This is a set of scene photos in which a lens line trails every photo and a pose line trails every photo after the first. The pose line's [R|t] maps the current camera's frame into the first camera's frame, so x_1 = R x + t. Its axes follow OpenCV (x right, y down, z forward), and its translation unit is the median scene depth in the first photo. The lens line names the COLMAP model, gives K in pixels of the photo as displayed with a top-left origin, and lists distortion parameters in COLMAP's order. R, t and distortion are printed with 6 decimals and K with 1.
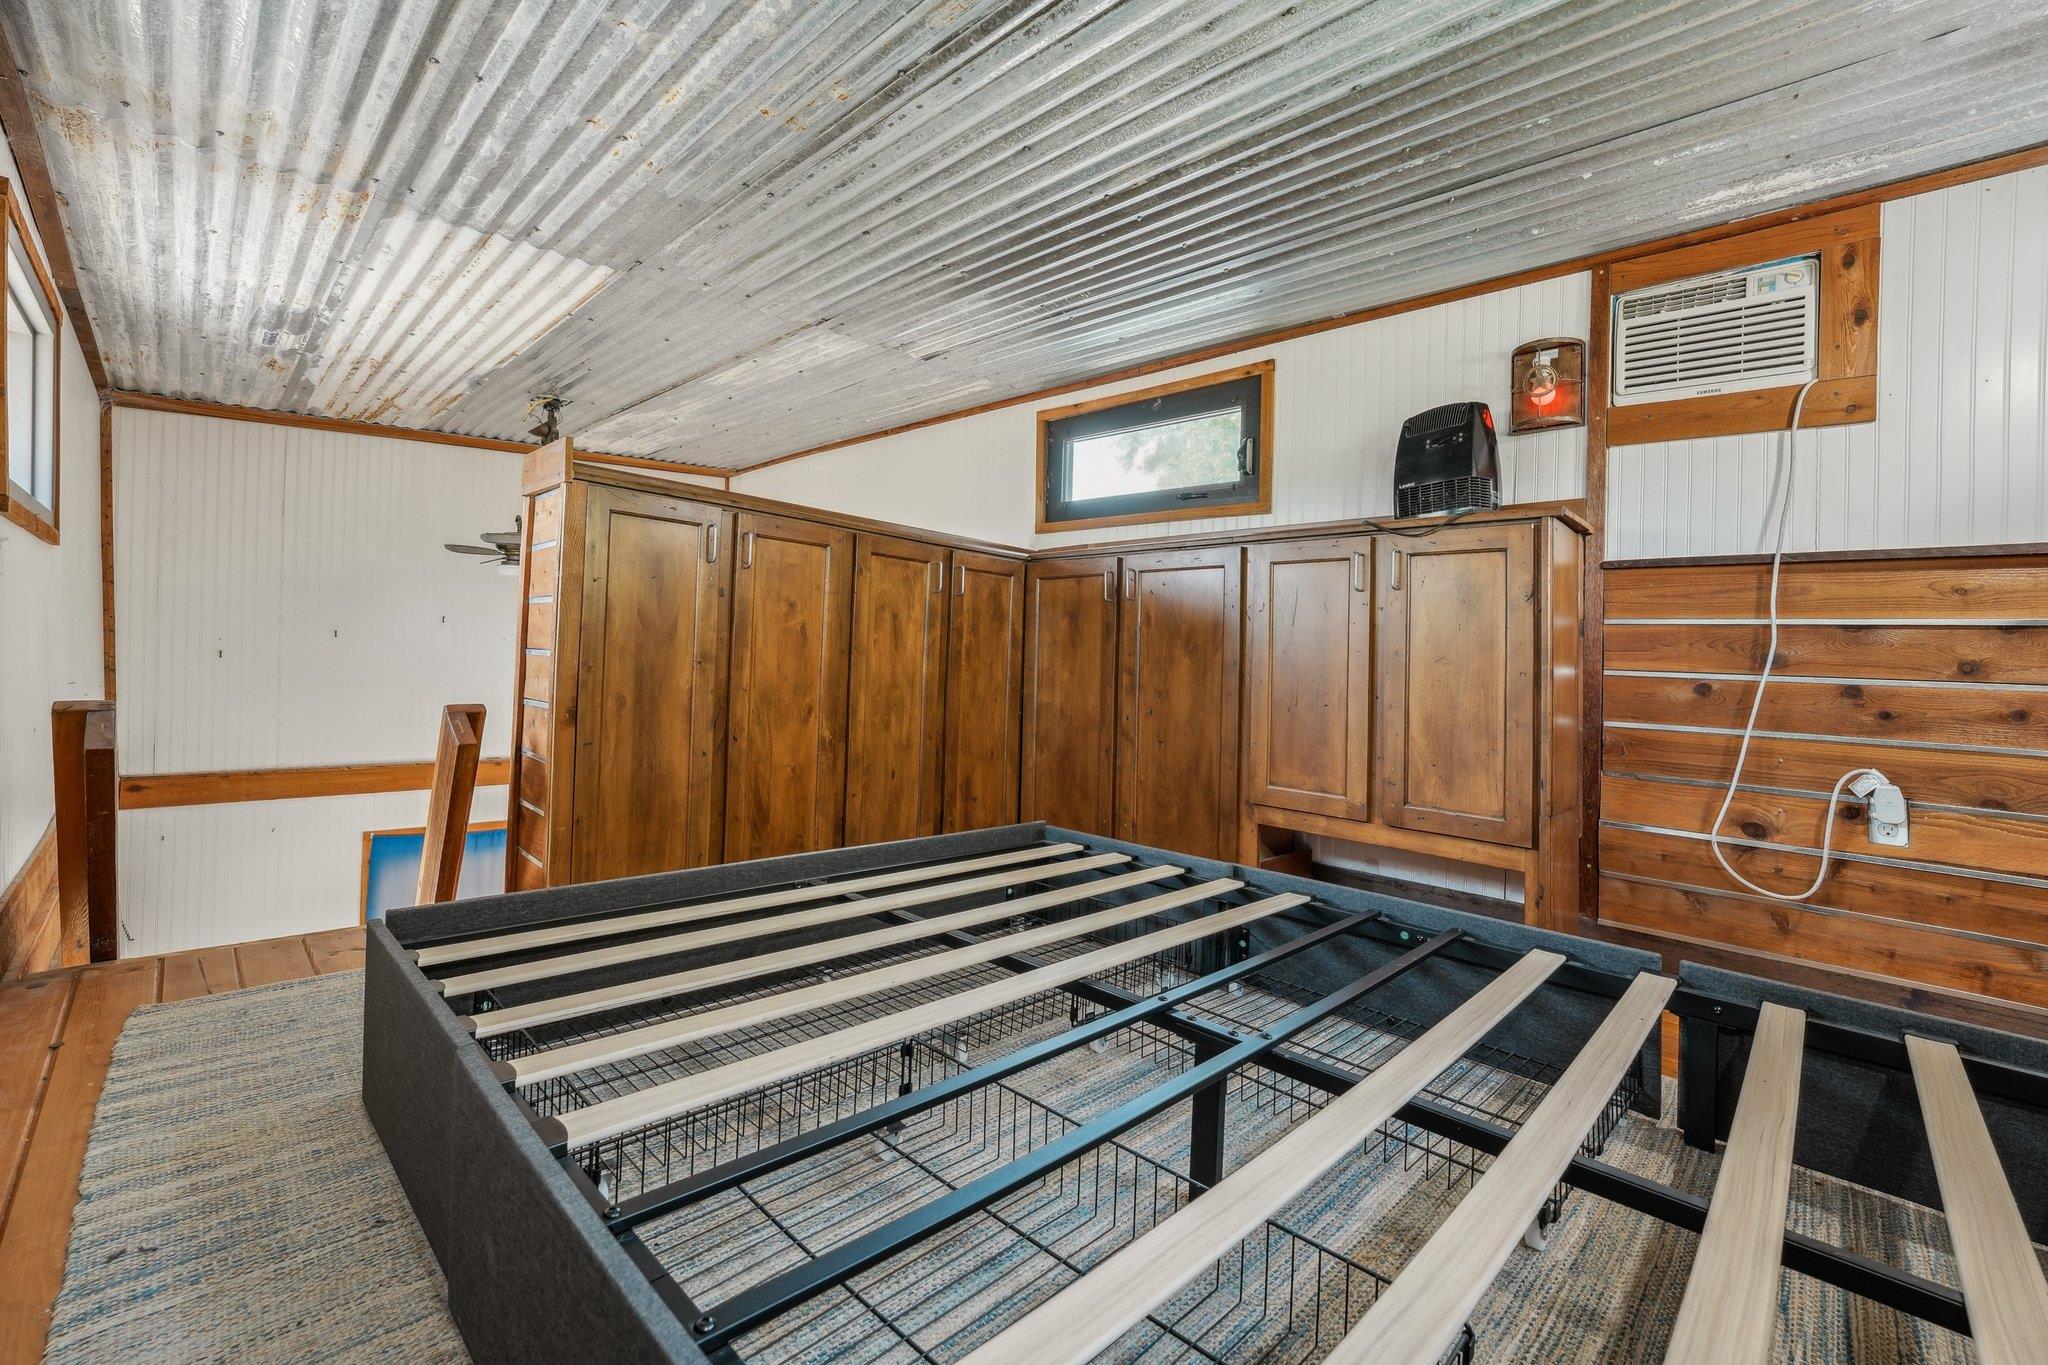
lens RADIAL K [[825.0, 0, 1015.9], [0, 825.0, 684.3], [0, 0, 1]] dist [-0.030791, 0.003585]
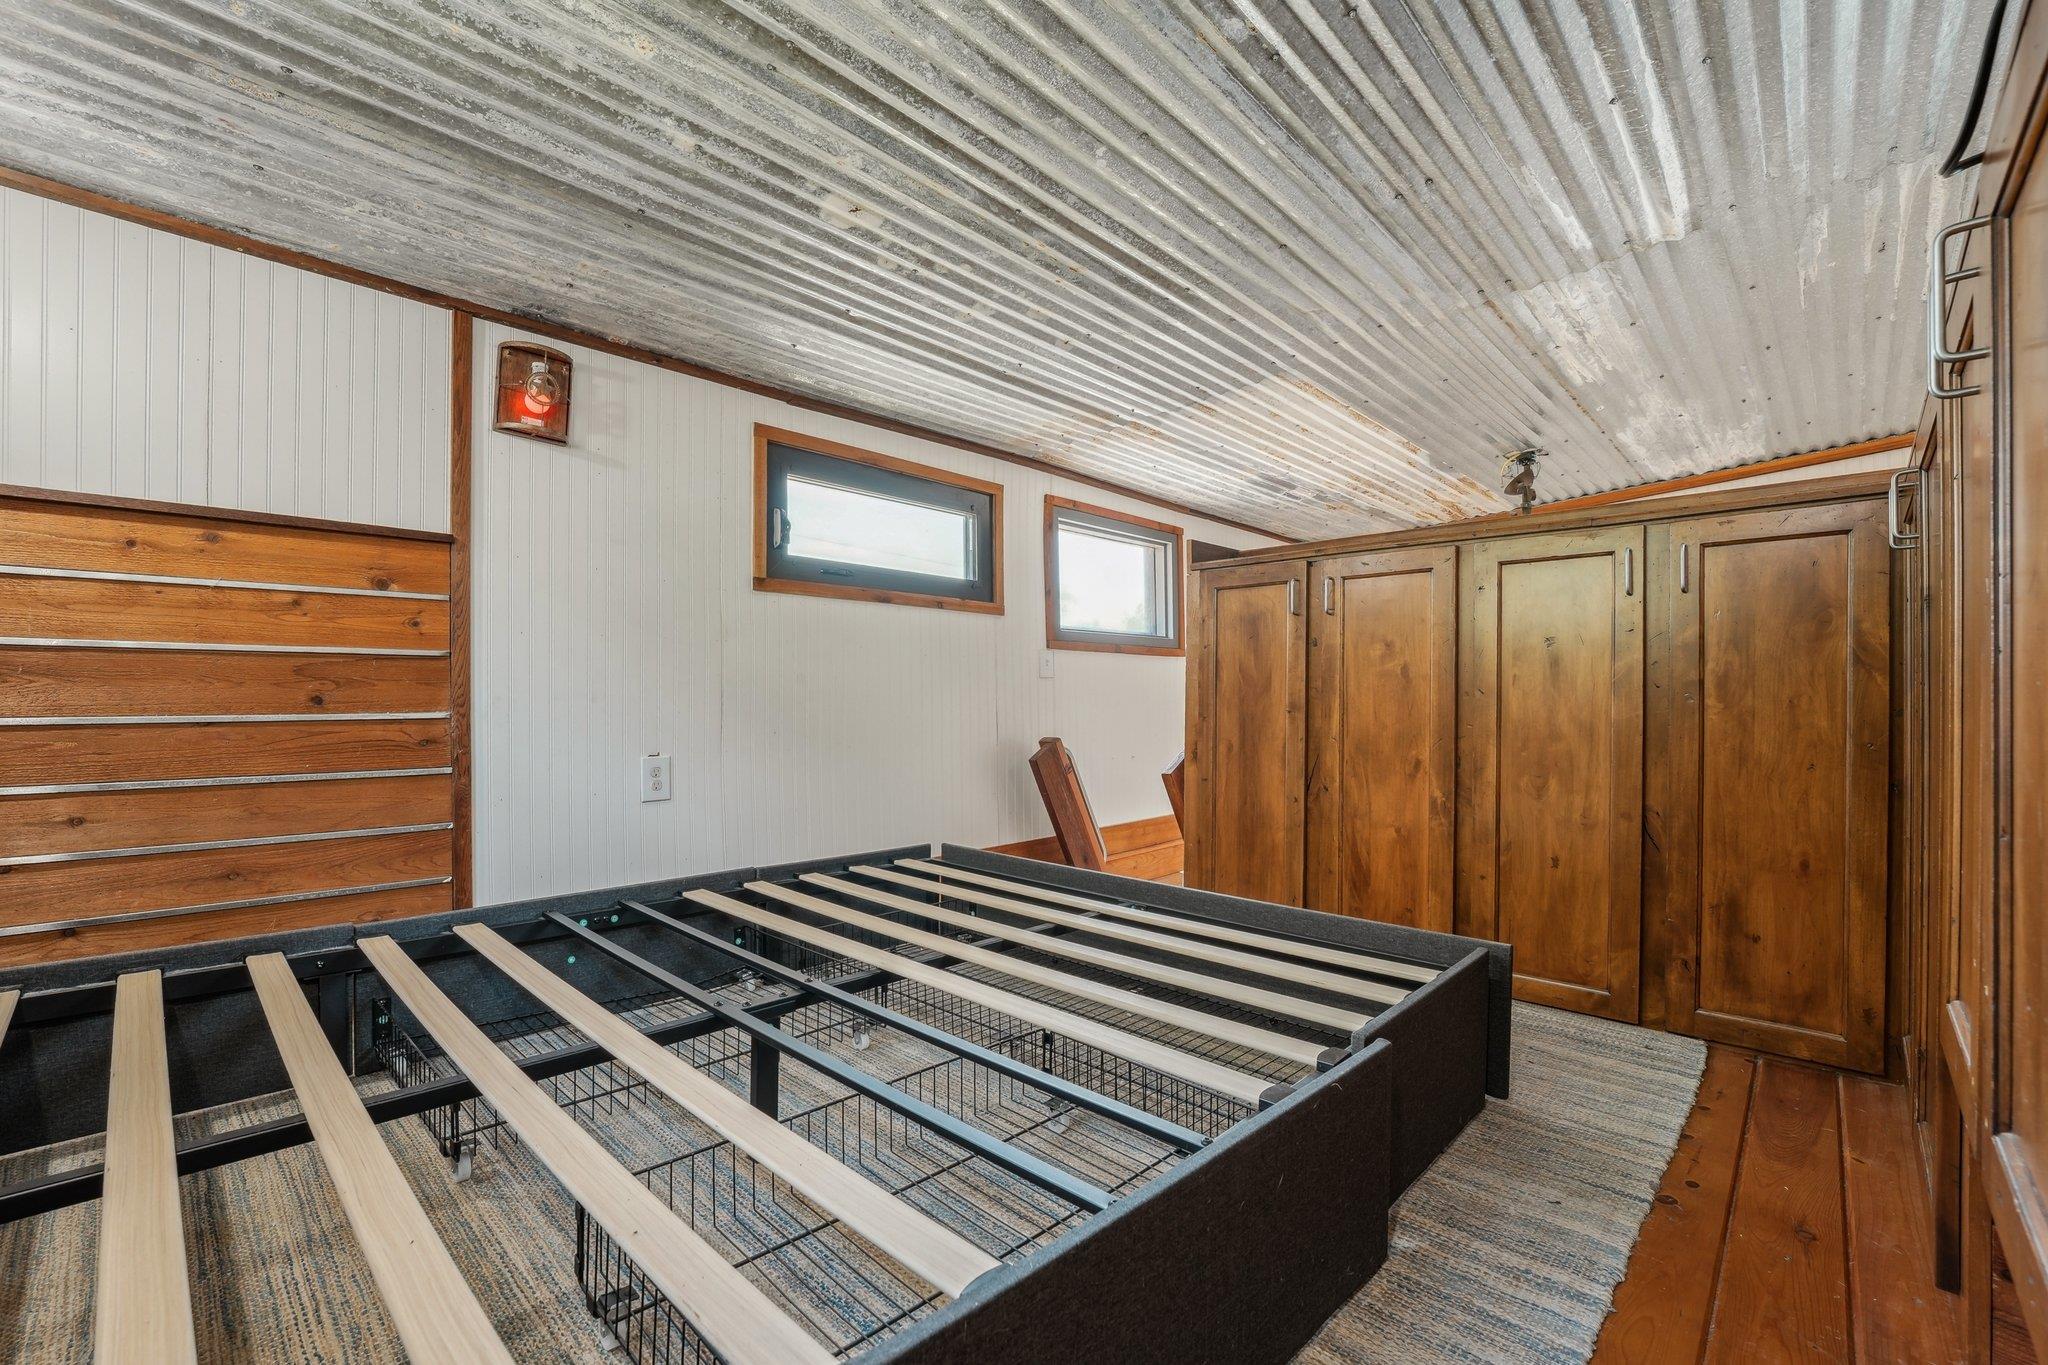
lens RADIAL K [[825.0, 0, 1012.0], [0, 825.0, 703.7], [0, 0, 1]] dist [-0.030791, 0.003585]
pose [[0.022933, -0.042933, -0.998815, 0.607747], [-0.024319, 0.998758, -0.043489, 0.016247], [0.999441, 0.025288, 0.021860, 0.572554]]
